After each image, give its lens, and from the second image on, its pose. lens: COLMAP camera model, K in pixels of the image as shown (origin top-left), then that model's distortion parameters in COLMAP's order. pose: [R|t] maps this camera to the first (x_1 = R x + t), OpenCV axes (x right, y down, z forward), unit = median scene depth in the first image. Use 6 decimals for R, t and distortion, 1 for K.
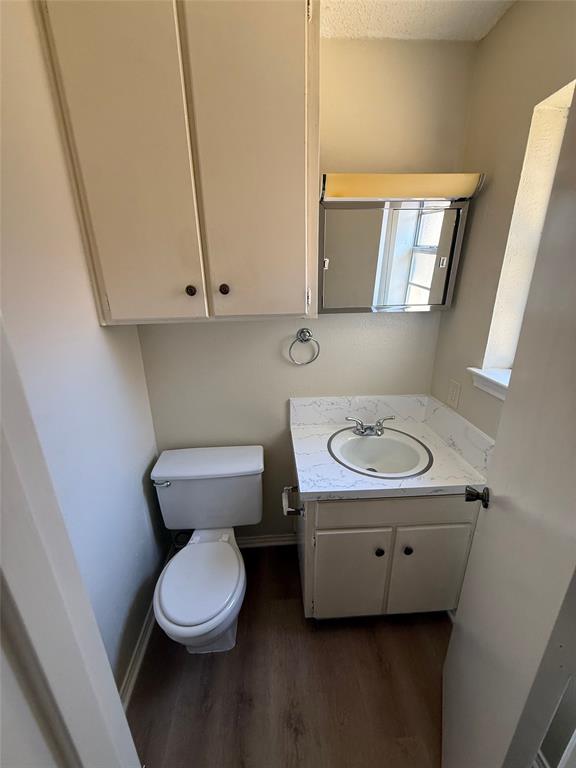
lens RADIAL K [[309.1, 0, 288.7], [0, 309.1, 385.5], [0, 0, 1]] dist [0.000137, 0.000505]
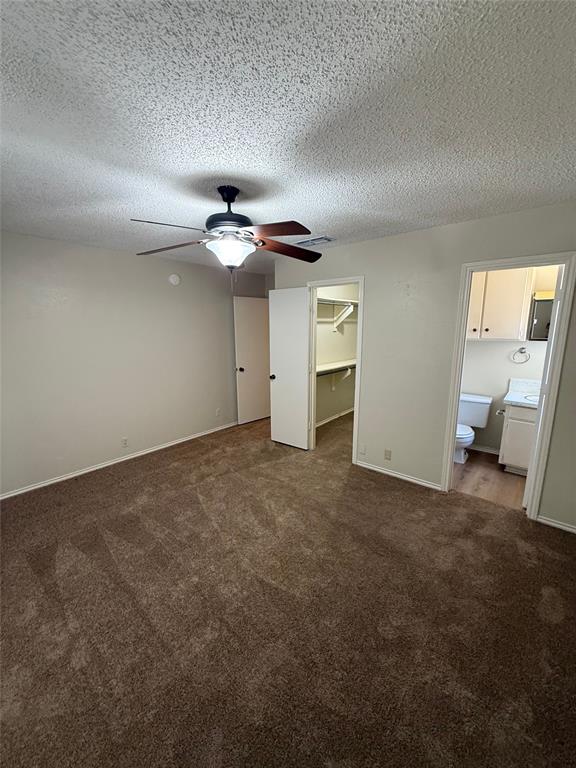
lens RADIAL K [[309.1, 0, 289.4], [0, 309.1, 382.9], [0, 0, 1]] dist [0.000137, 0.000505]
pose [[0.728293, 0.139237, -0.670972, 0.423199], [-0.223380, 0.973895, -0.040366, 0.644567], [0.647836, 0.179280, 0.740383, -2.075585]]
